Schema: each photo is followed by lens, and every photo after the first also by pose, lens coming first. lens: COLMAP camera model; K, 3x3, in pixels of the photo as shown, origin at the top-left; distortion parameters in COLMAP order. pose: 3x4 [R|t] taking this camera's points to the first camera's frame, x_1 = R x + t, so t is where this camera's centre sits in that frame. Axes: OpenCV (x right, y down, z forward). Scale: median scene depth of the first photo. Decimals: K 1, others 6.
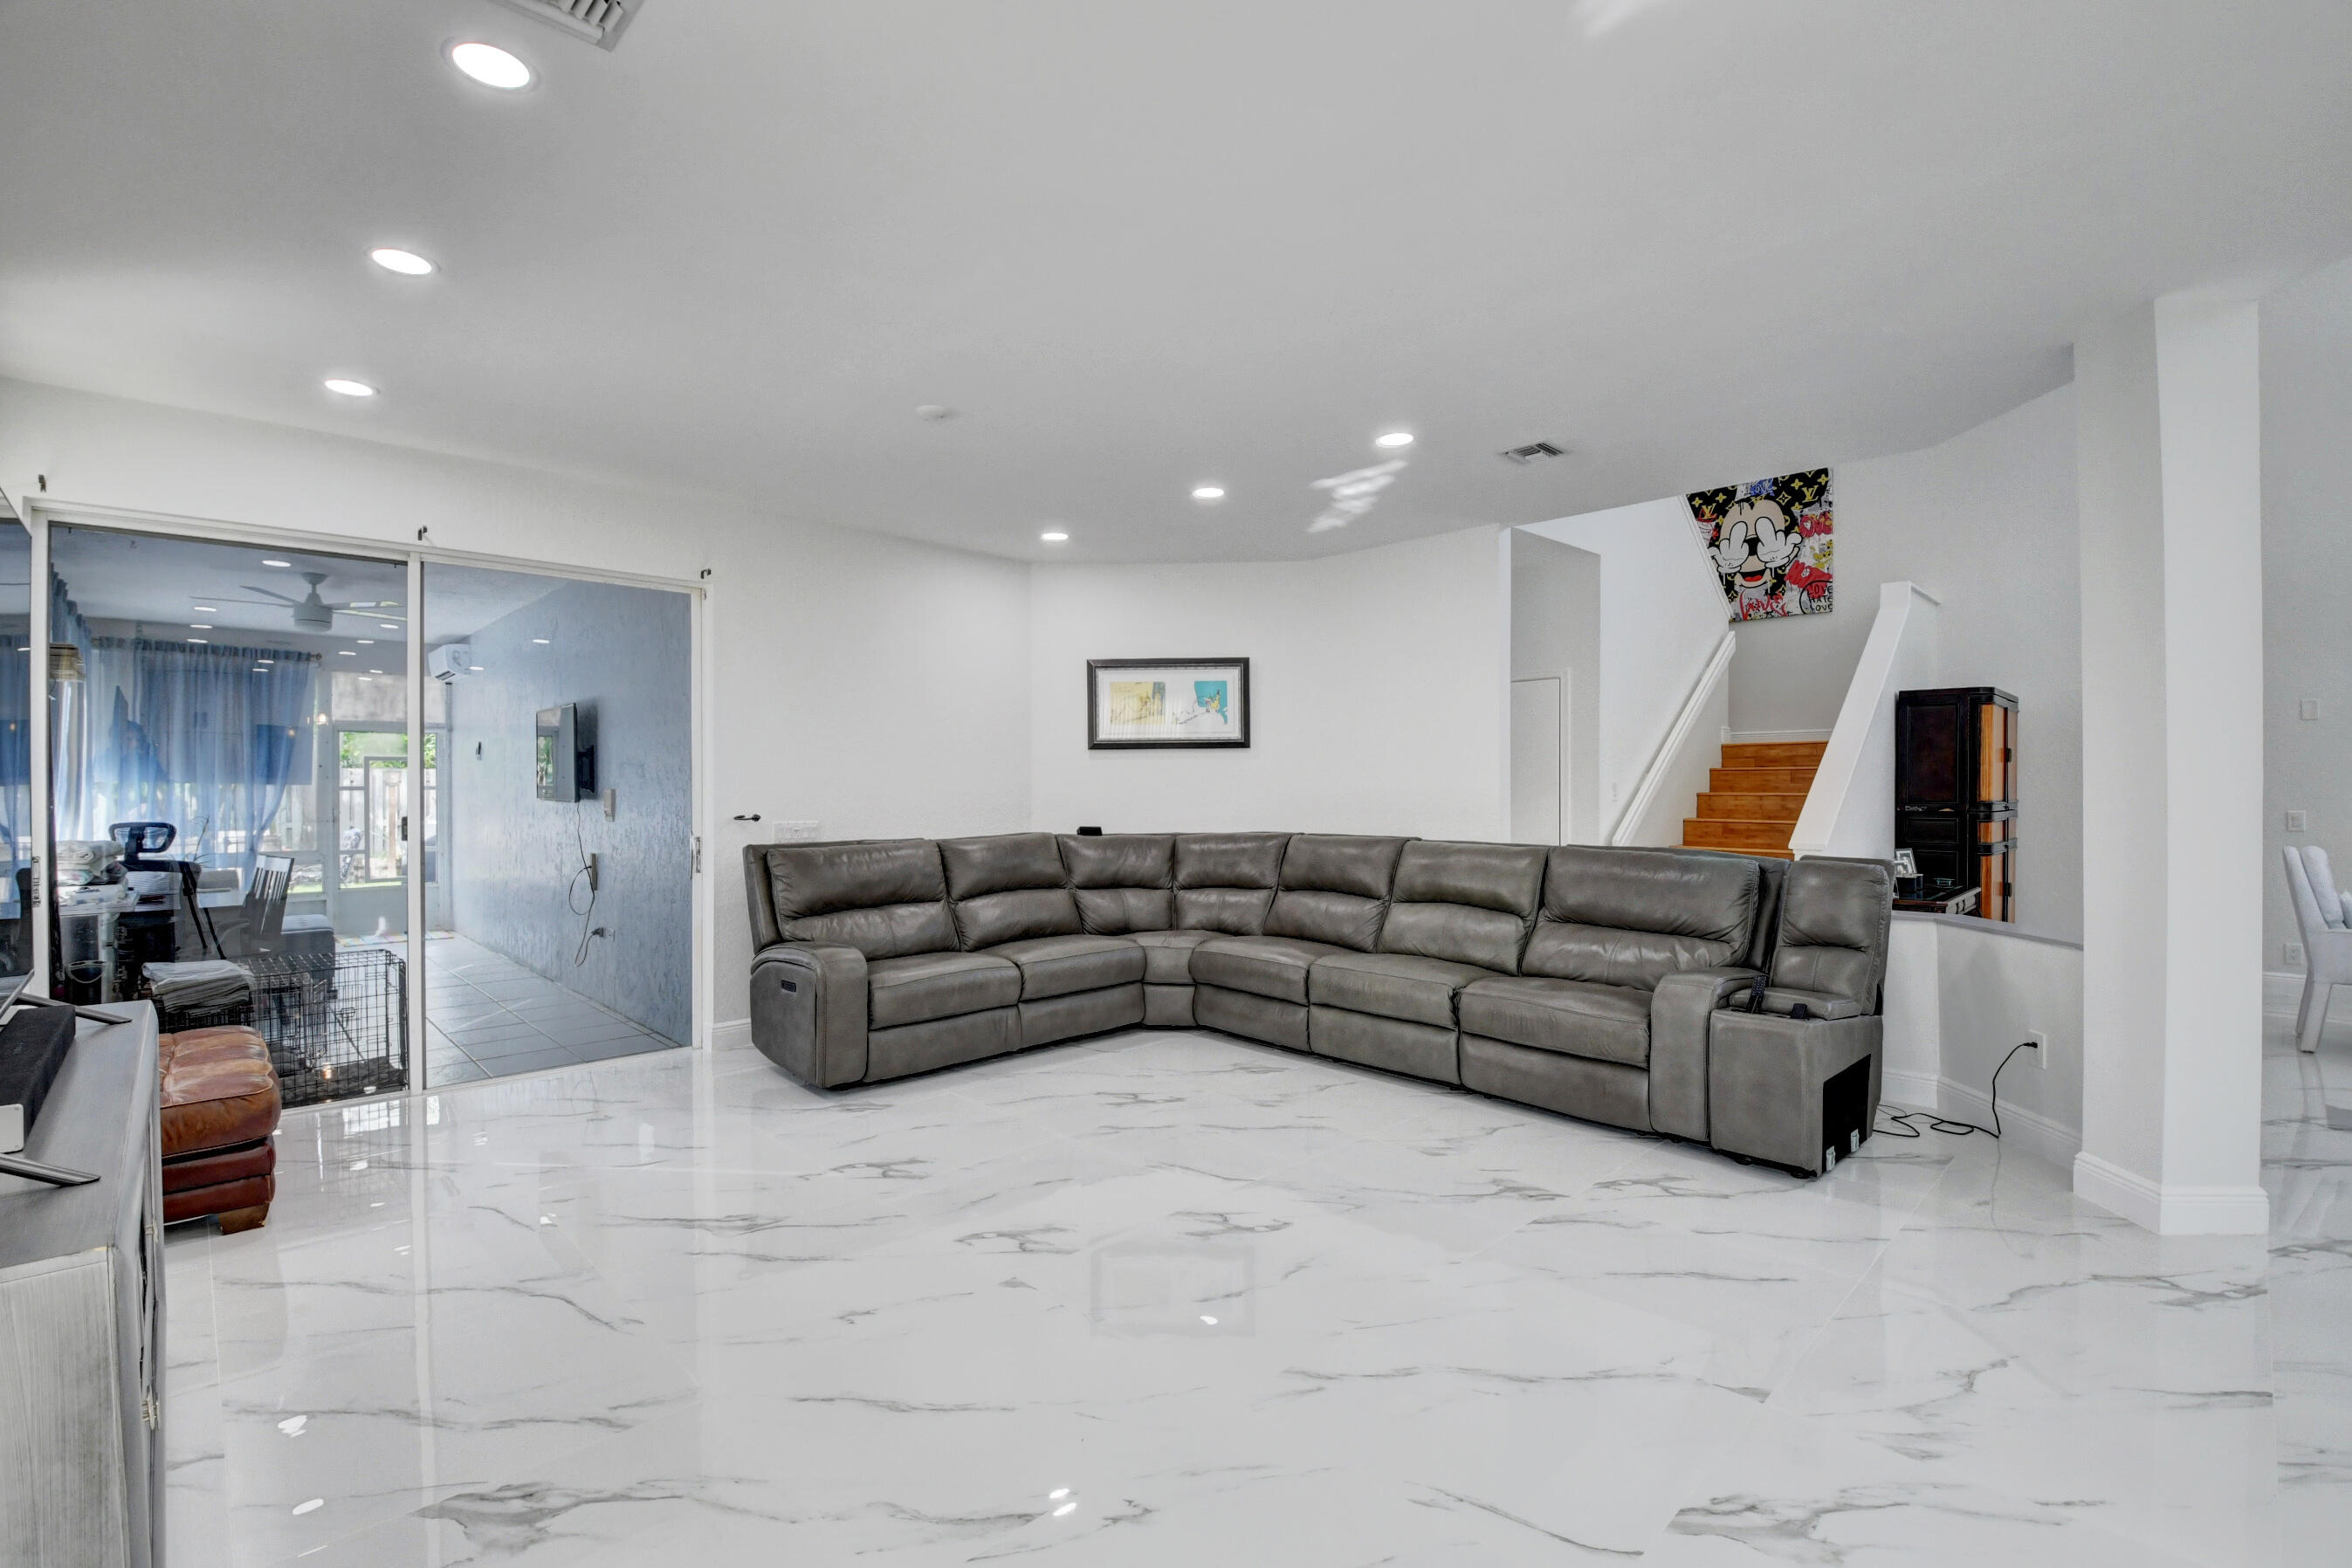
lens RADIAL K [[1034.8, 0, 1166.0], [0, 1034.8, 790.1], [0, 0, 1]] dist [0.021737, -0.034123]
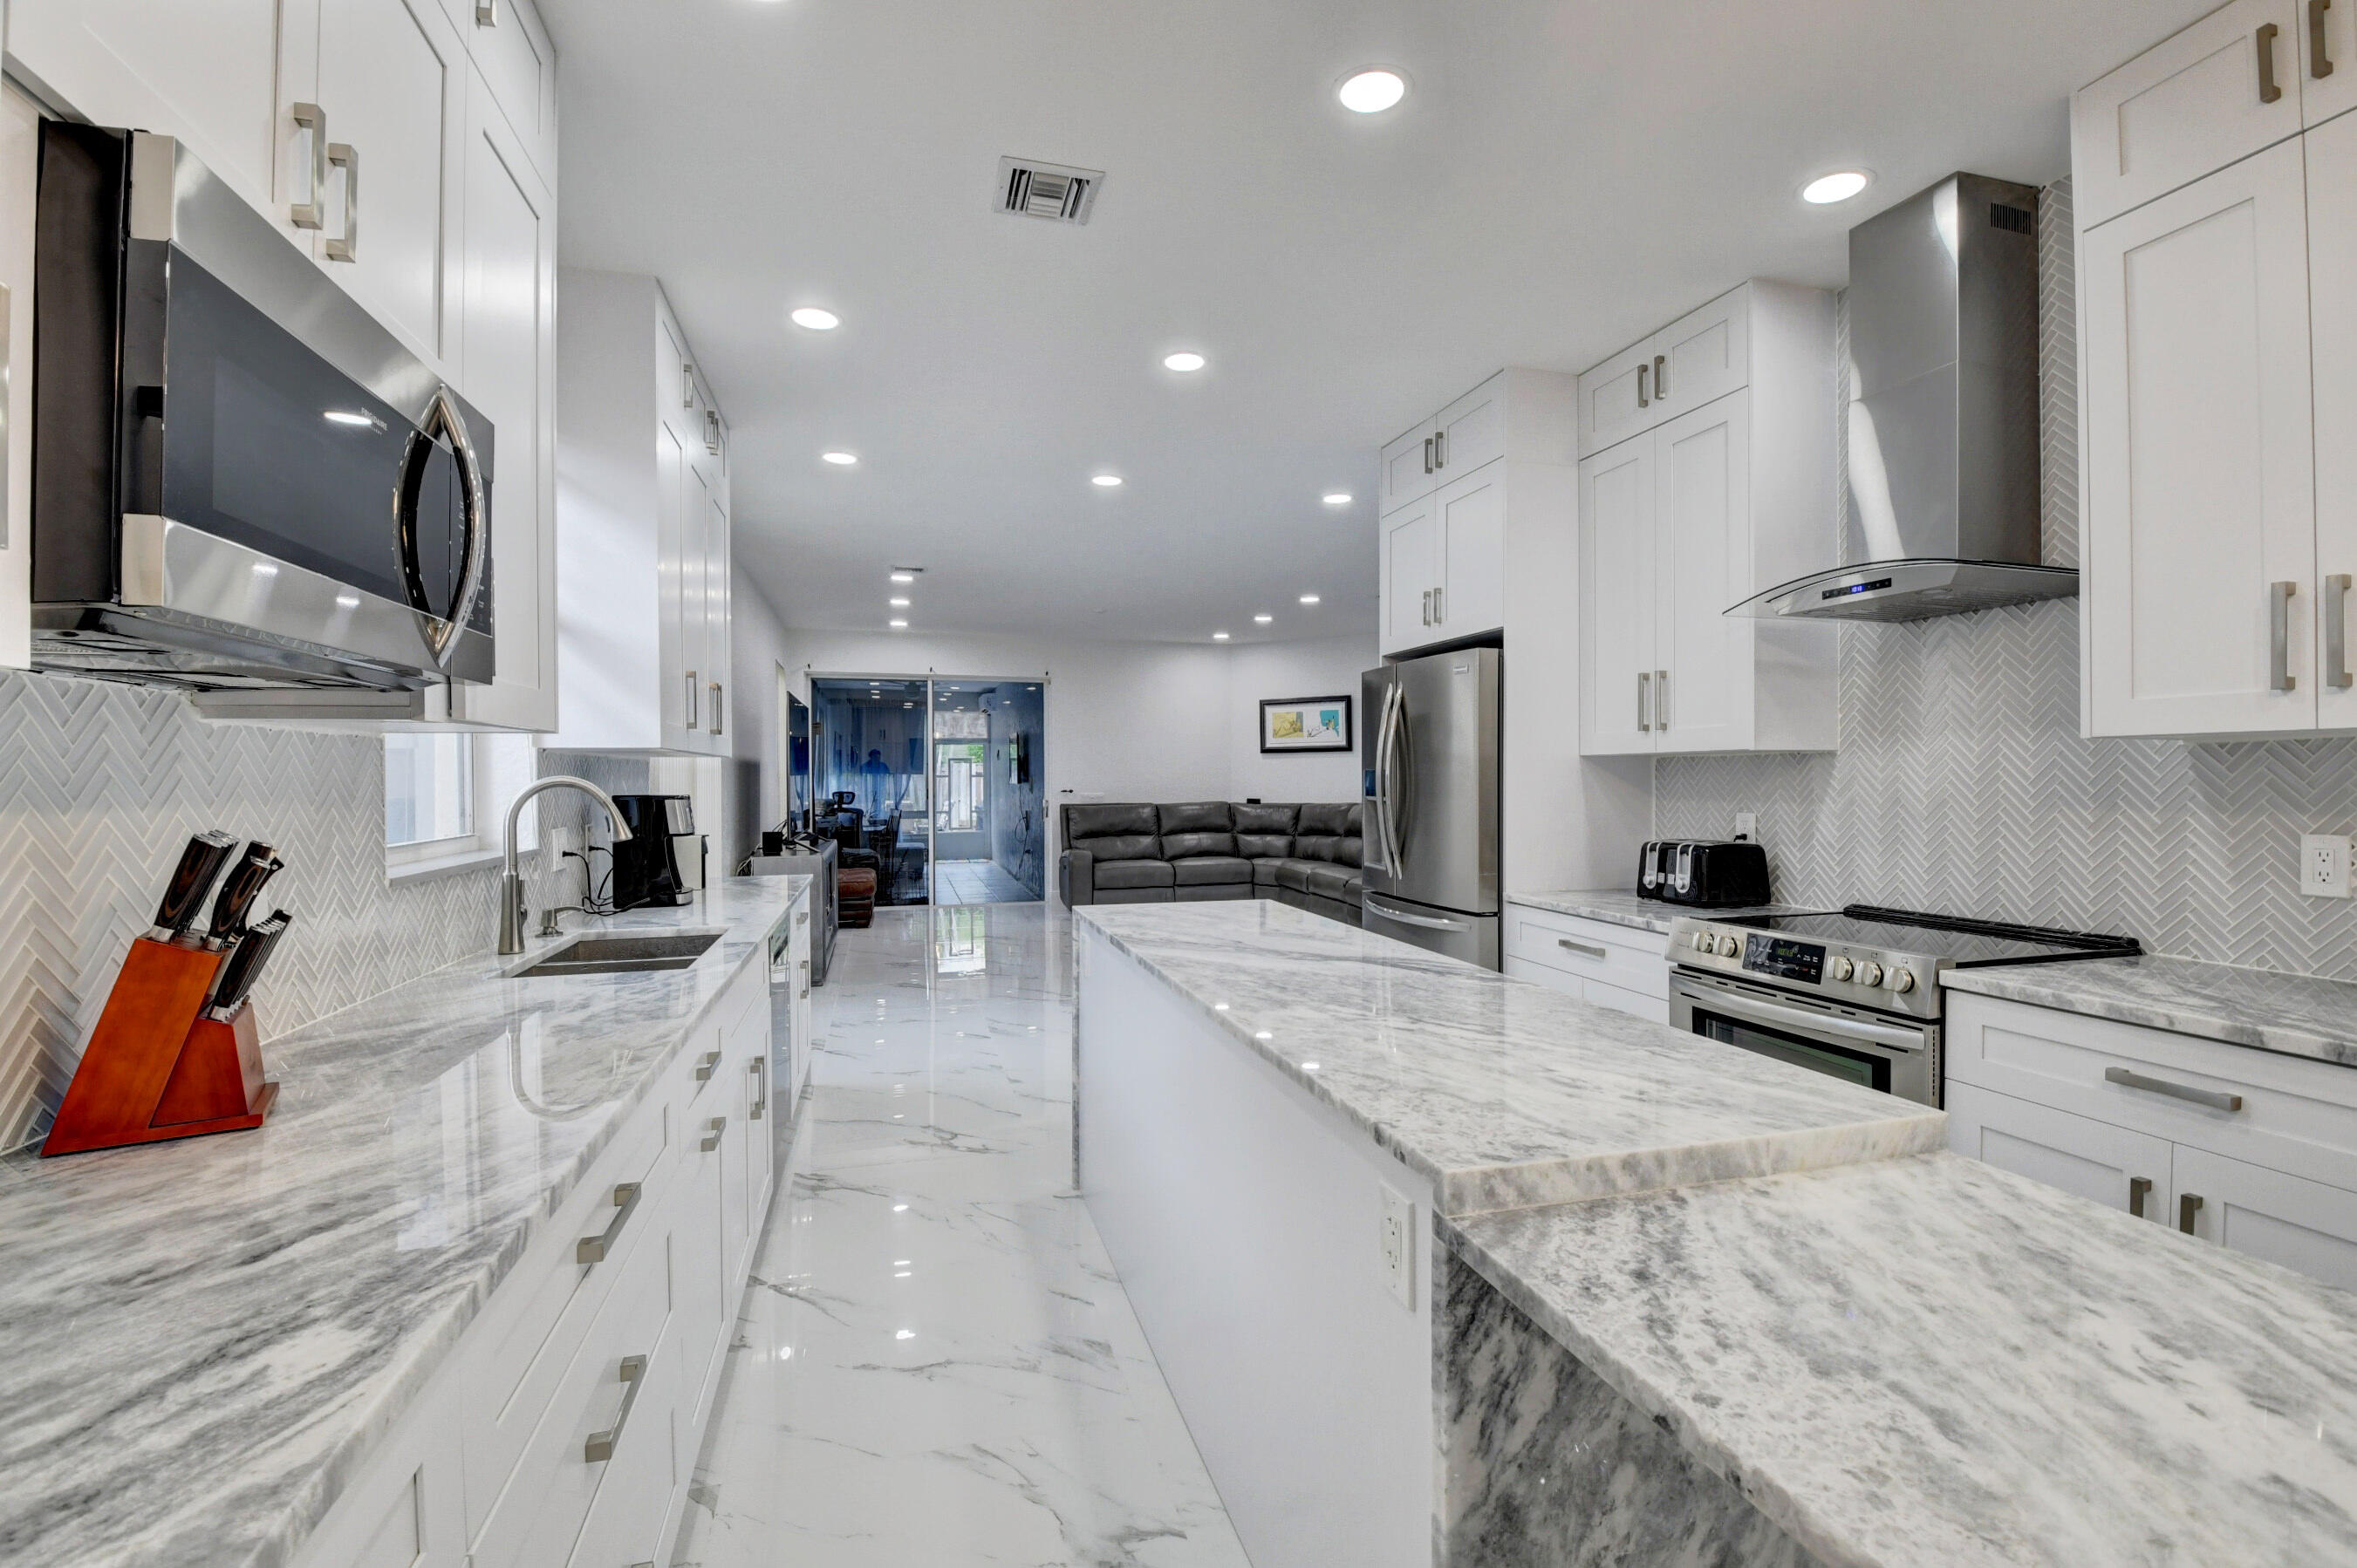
lens RADIAL K [[1039.8, 0, 1184.1], [0, 1039.8, 779.4], [0, 0, 1]] dist [-0.000954, -0.012938]
pose [[0.883864, 0.000281, -0.467744, 0.624213], [0.002220, 0.999986, 0.004796, -0.004901], [0.467739, -0.005277, 0.883851, -0.578049]]
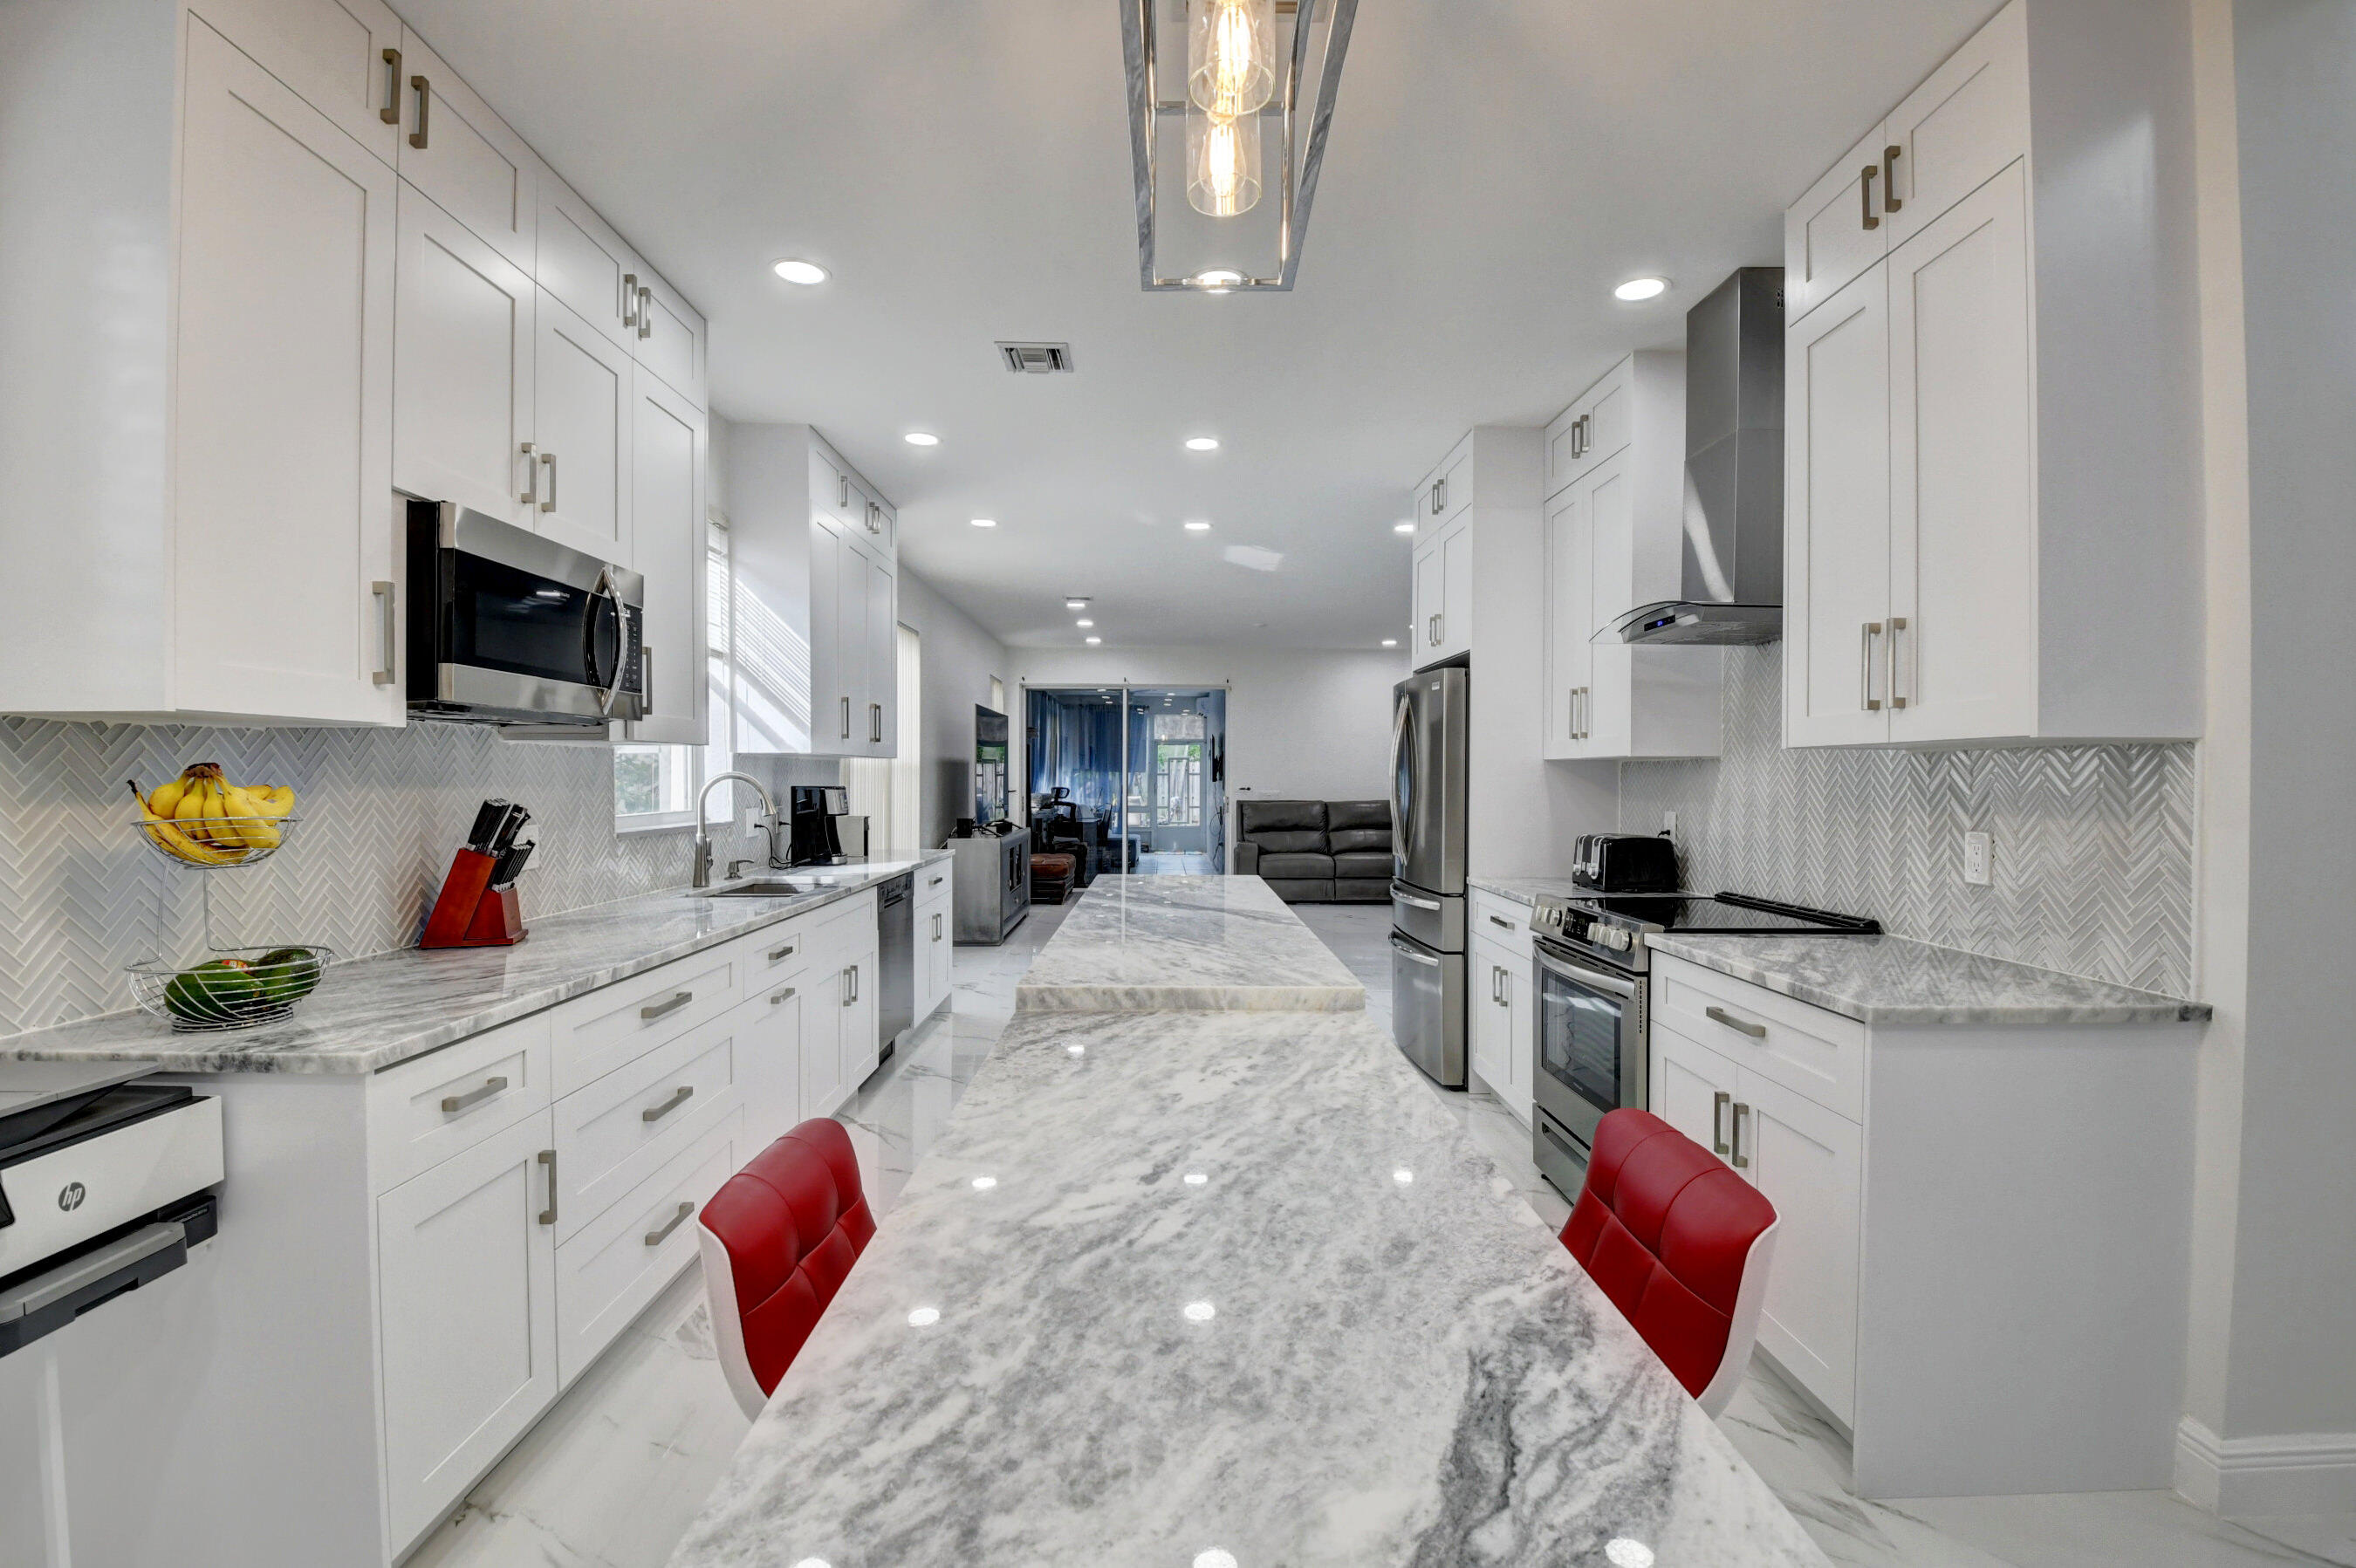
lens RADIAL K [[1040.9, 0, 1182.2], [0, 1040.9, 782.4], [0, 0, 1]] dist [0.008109, -0.000334]
pose [[0.734871, 0.009074, -0.678146, 0.837150], [-0.004162, 0.999952, 0.008870, -0.005256], [0.678194, -0.003696, 0.734874, -0.608090]]
